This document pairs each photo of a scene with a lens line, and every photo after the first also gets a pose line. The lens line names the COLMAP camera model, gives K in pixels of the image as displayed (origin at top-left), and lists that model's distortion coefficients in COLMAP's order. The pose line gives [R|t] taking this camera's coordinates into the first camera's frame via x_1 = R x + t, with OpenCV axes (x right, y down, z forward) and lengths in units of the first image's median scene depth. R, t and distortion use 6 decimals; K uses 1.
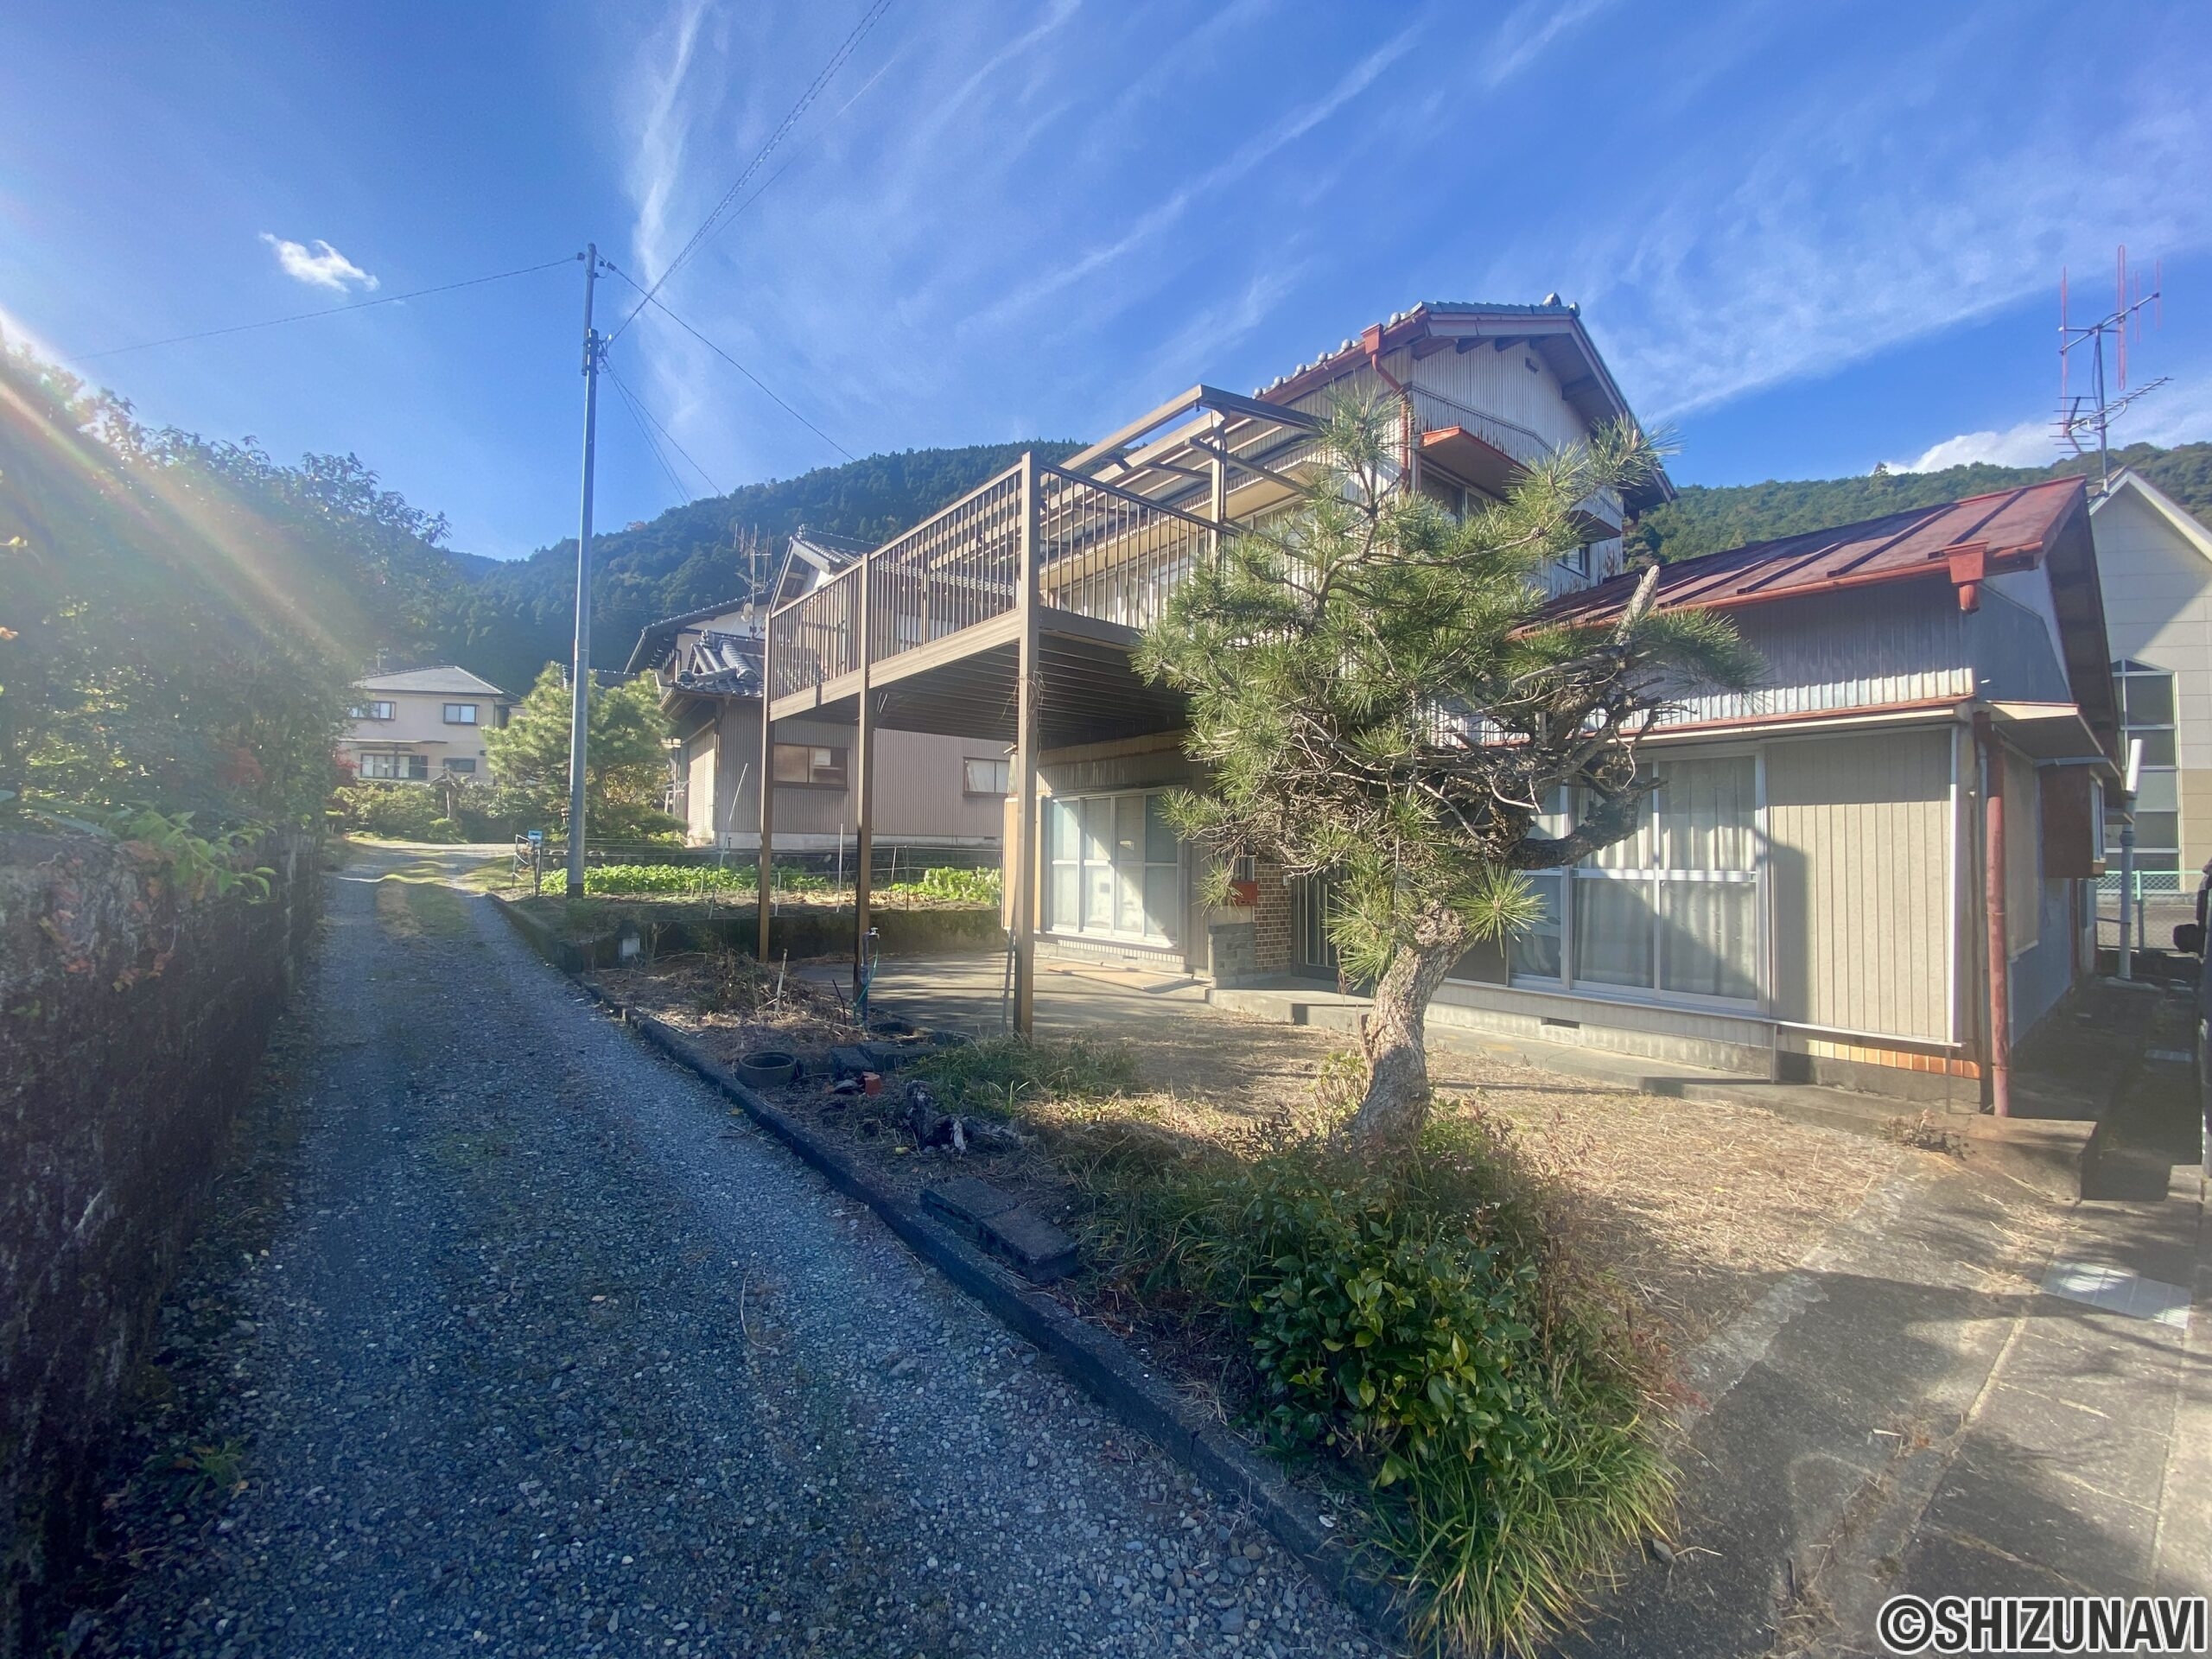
lens RADIAL K [[885.0, 0, 1106.0], [0, 885.0, 829.5], [0, 0, 1]] dist [0.013817, -0.018383]
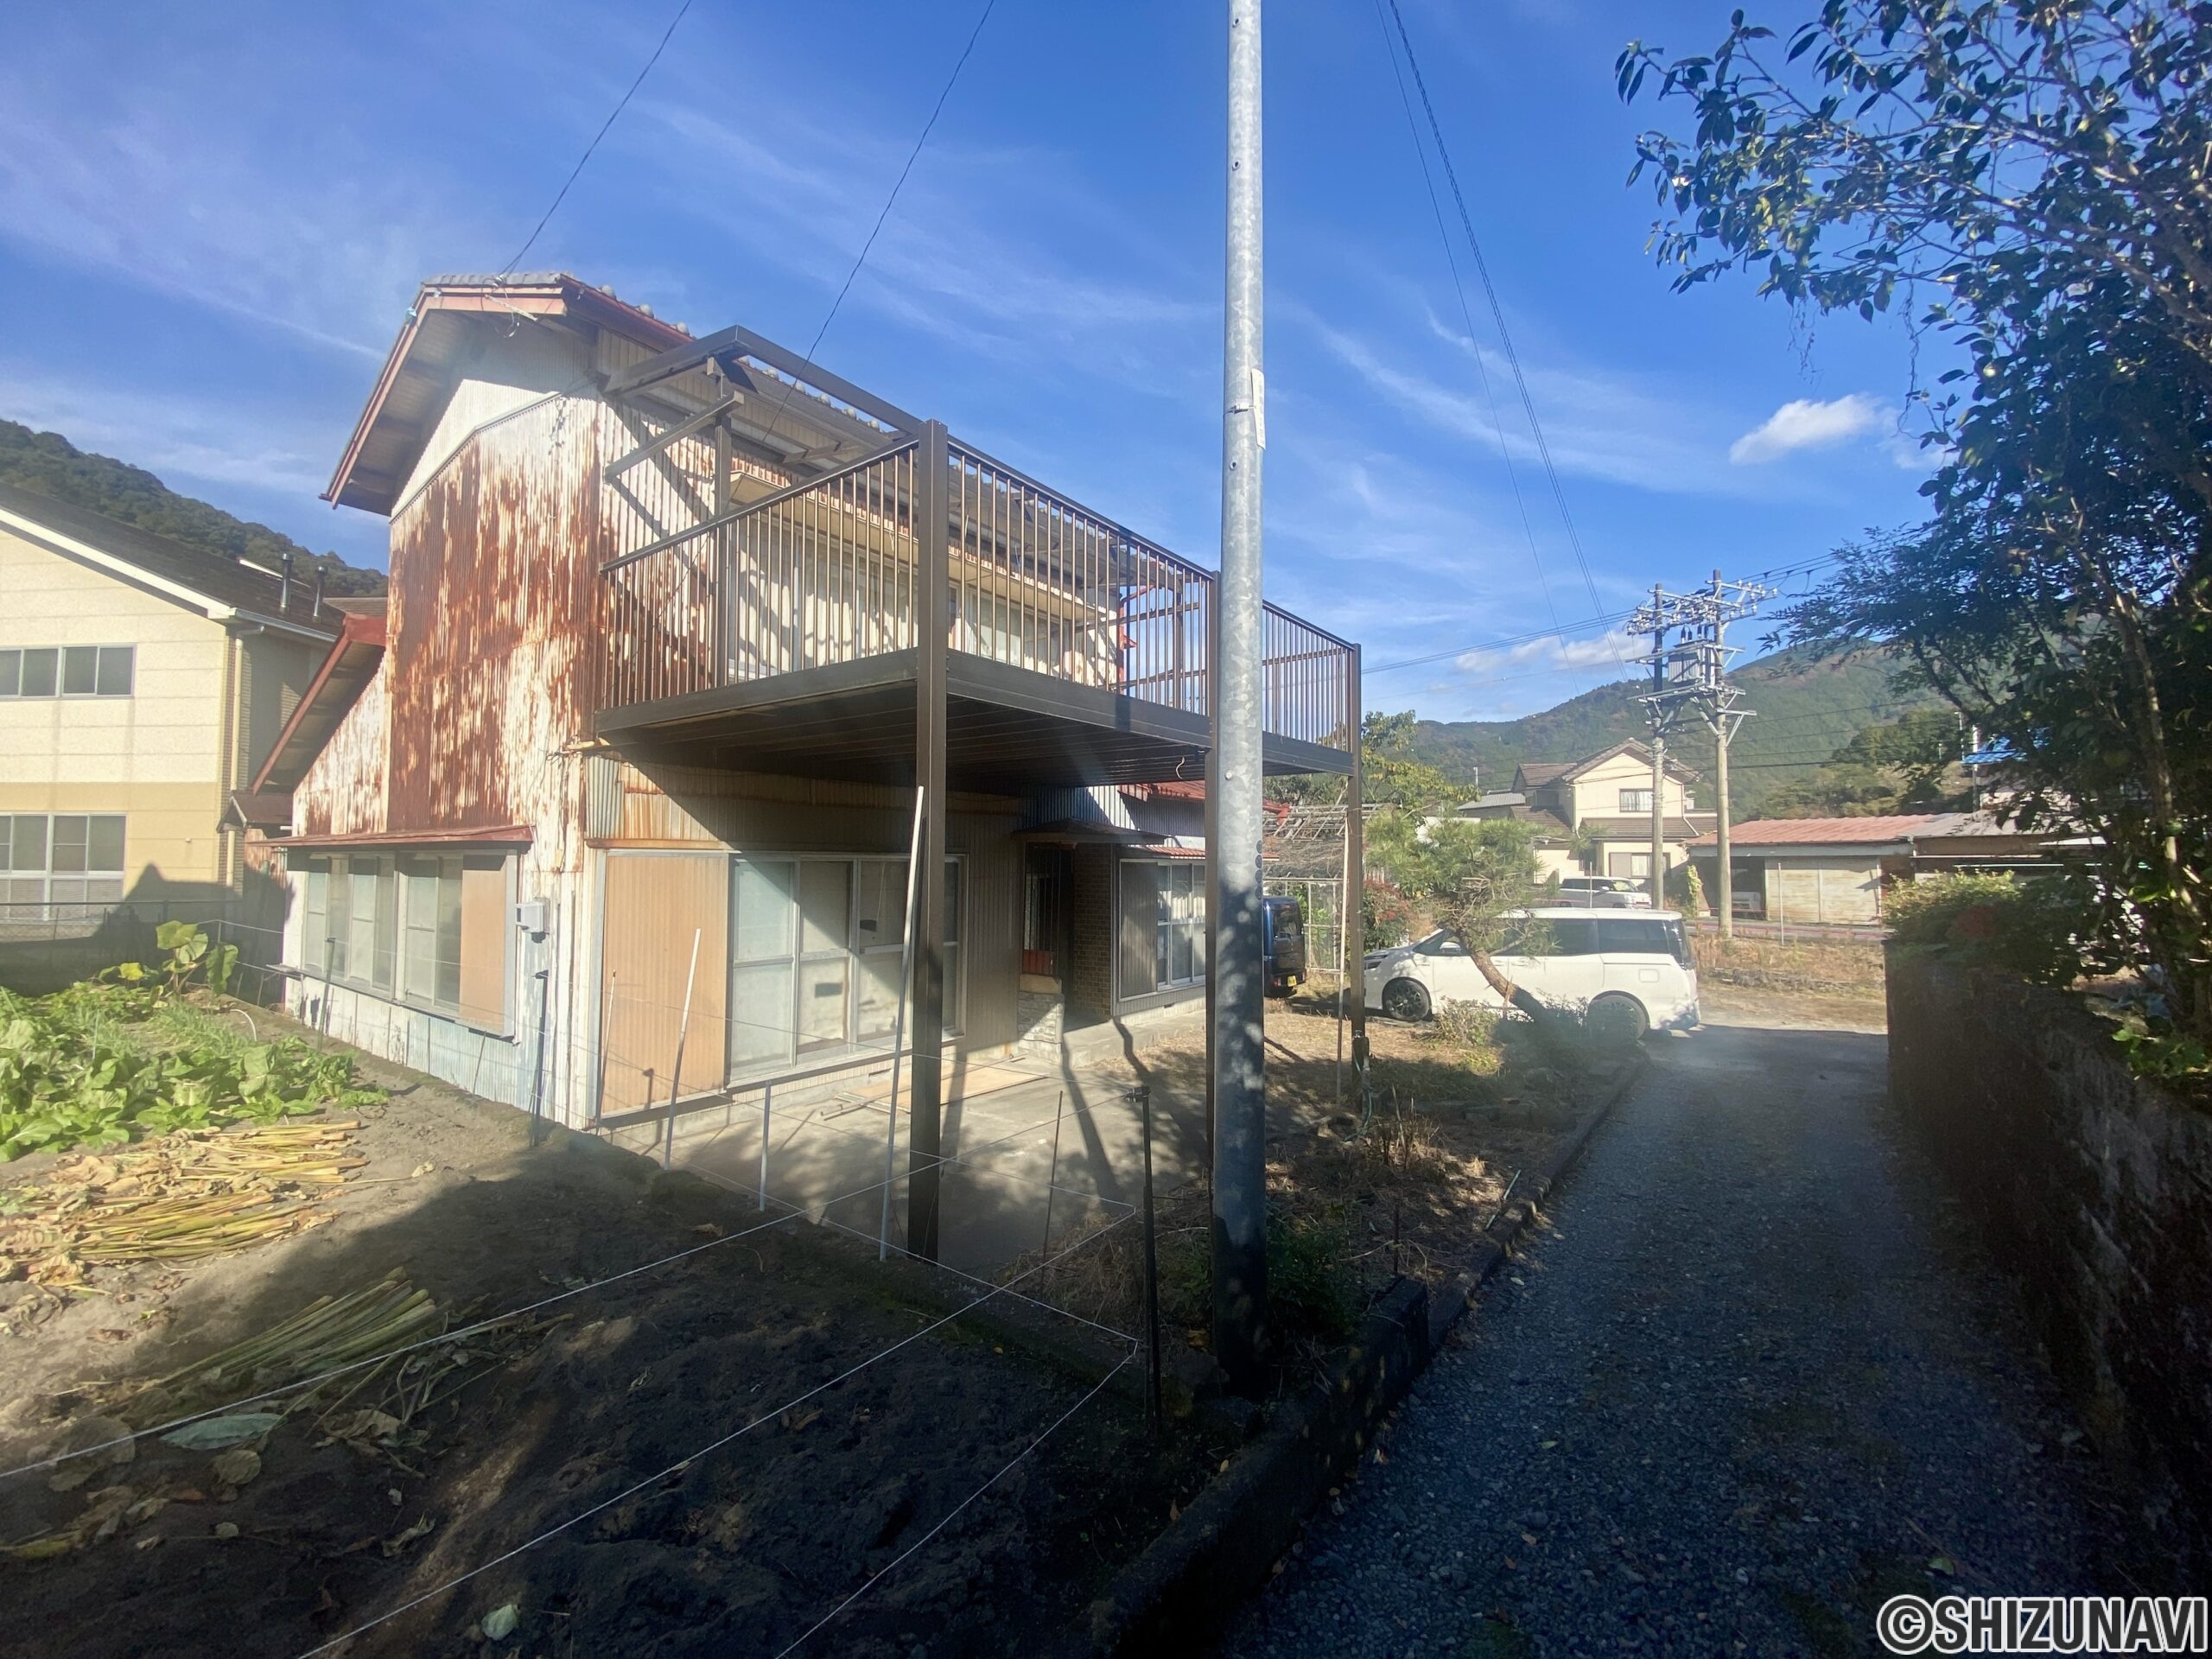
lens RADIAL K [[874.0, 0, 1091.5], [0, 874.0, 826.6], [0, 0, 1]] dist [0.001357, -0.017188]
pose [[-0.223900, 0.039906, 0.973795, -0.812140], [-0.029822, 0.998413, -0.047772, -0.040640], [-0.974156, -0.039737, -0.222354, 1.064755]]
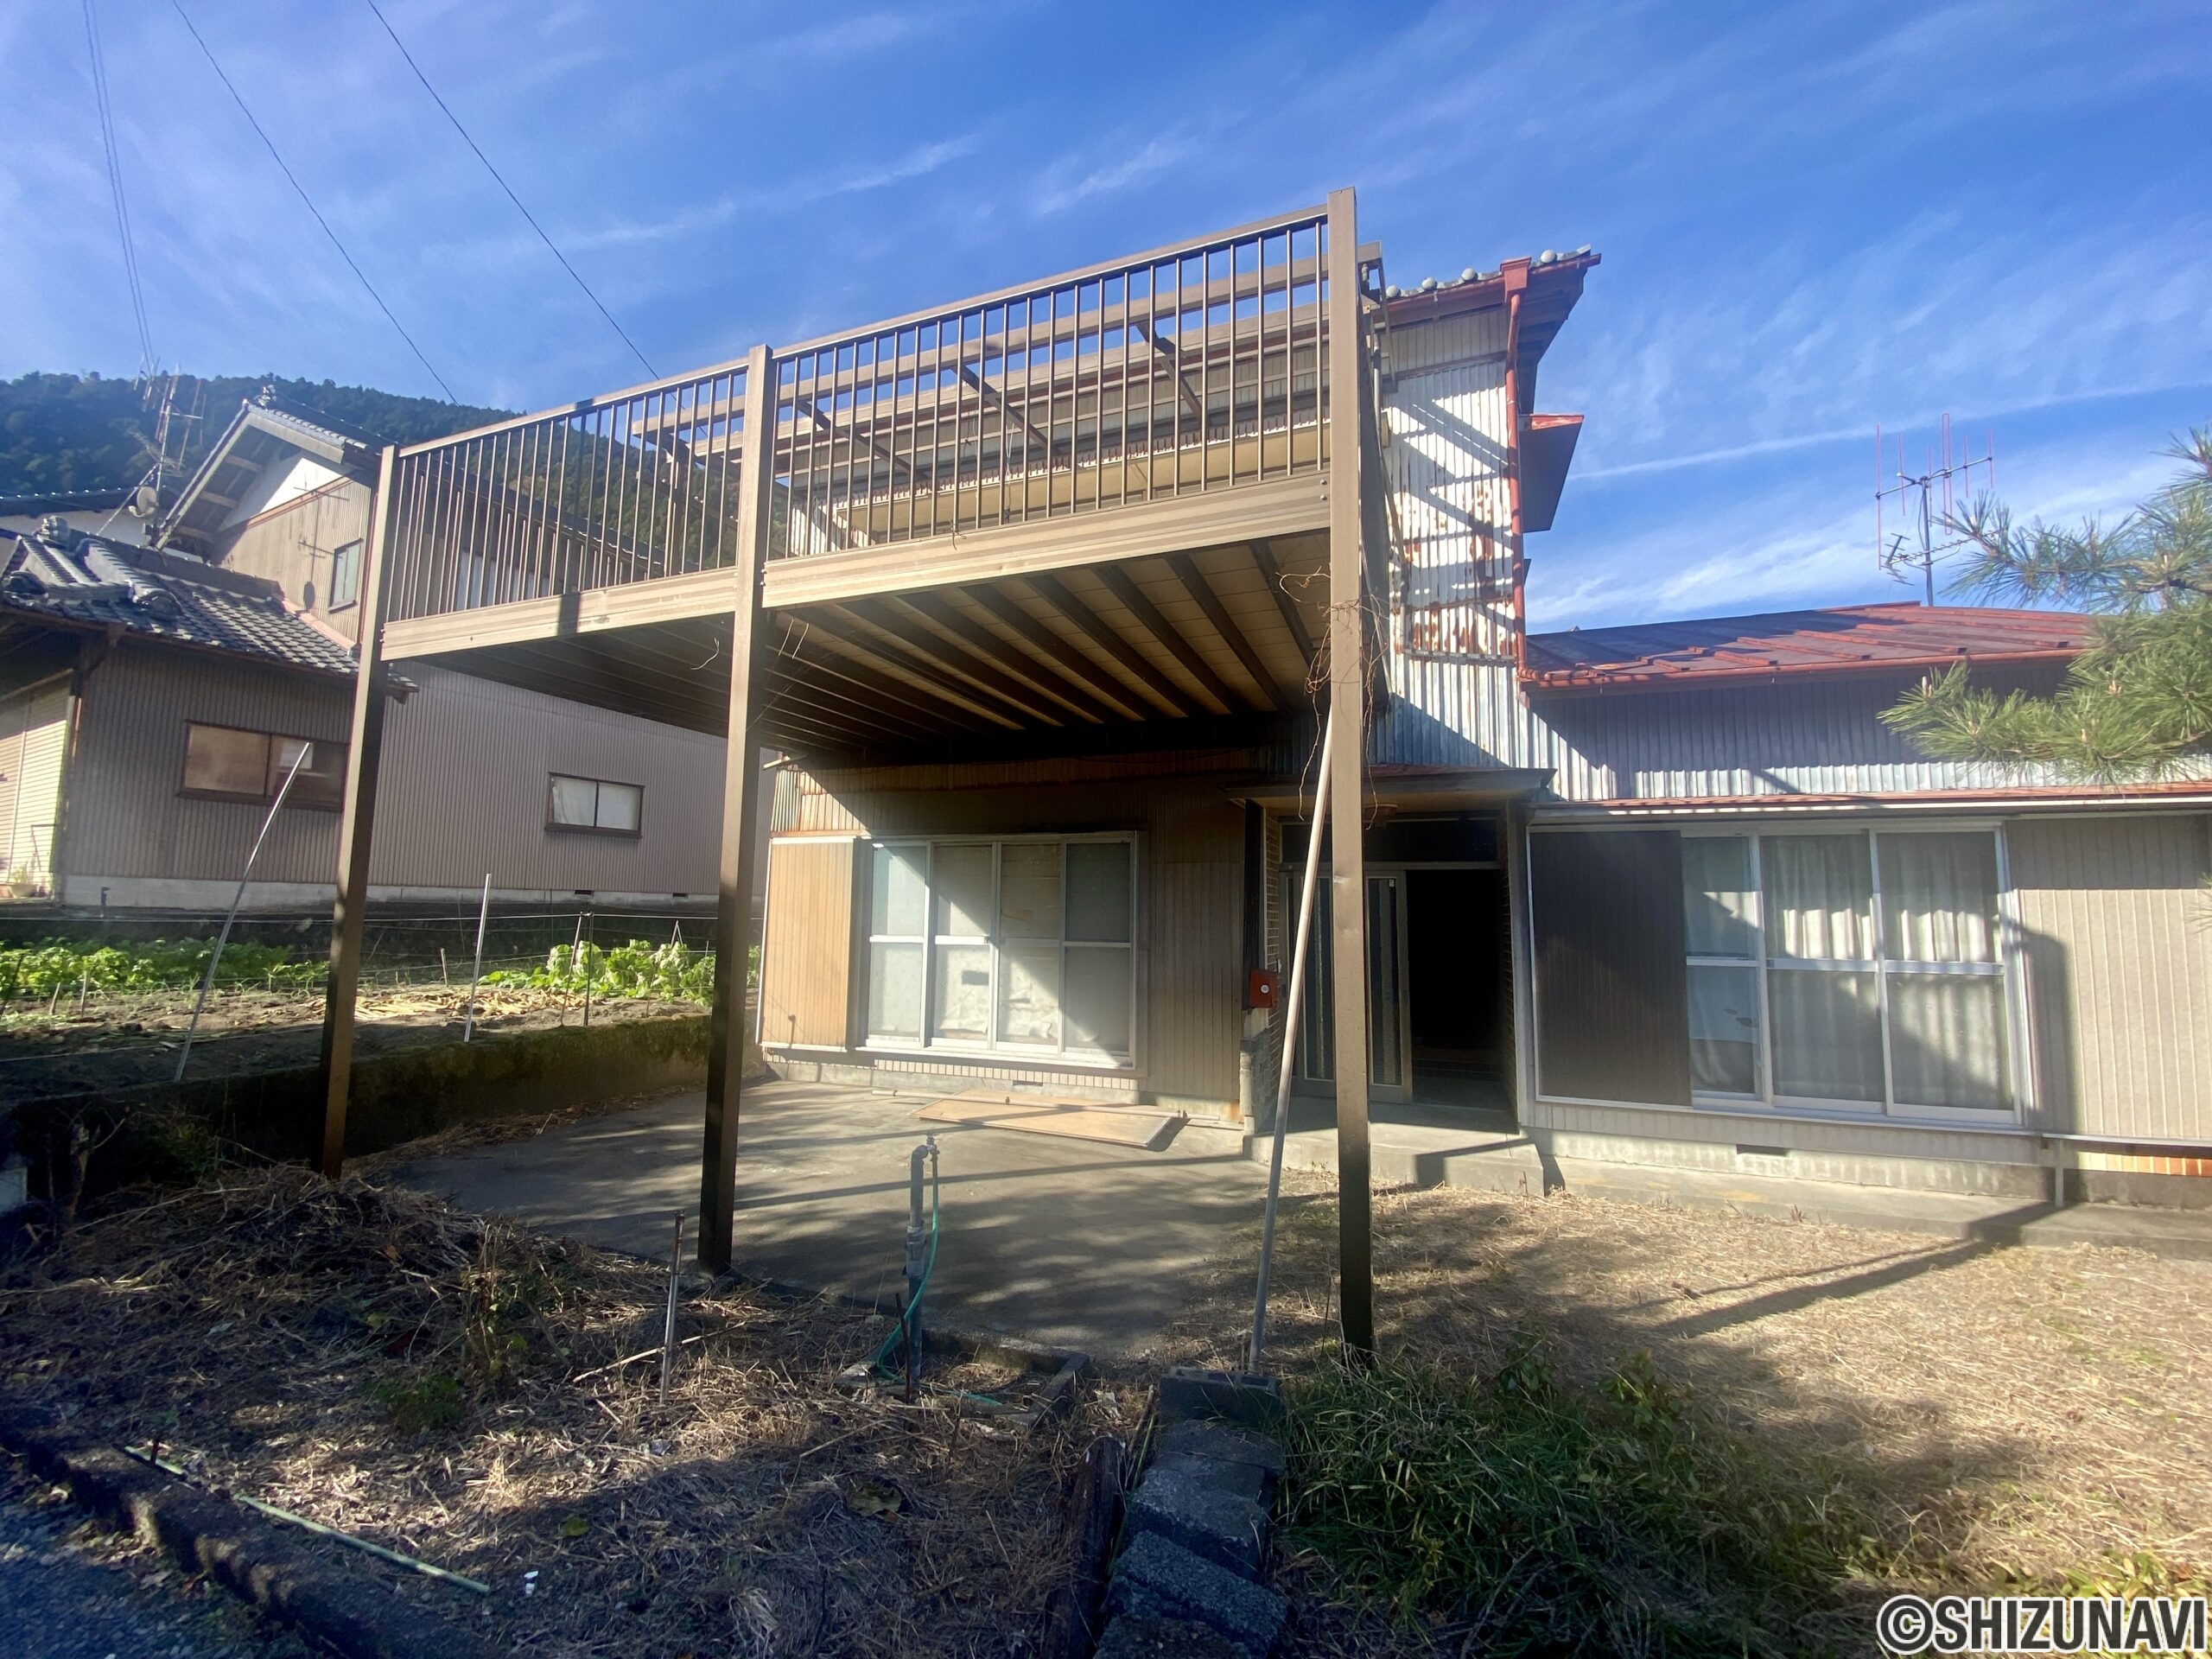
lens RADIAL K [[885.0, 0, 1106.0], [0, 885.0, 829.5], [0, 0, 1]] dist [0.013817, -0.018383]
pose [[0.862746, 0.048156, 0.503339, -0.289133], [-0.019675, 0.997898, -0.061749, -0.008324], [-0.505255, 0.043371, 0.861880, 0.406135]]
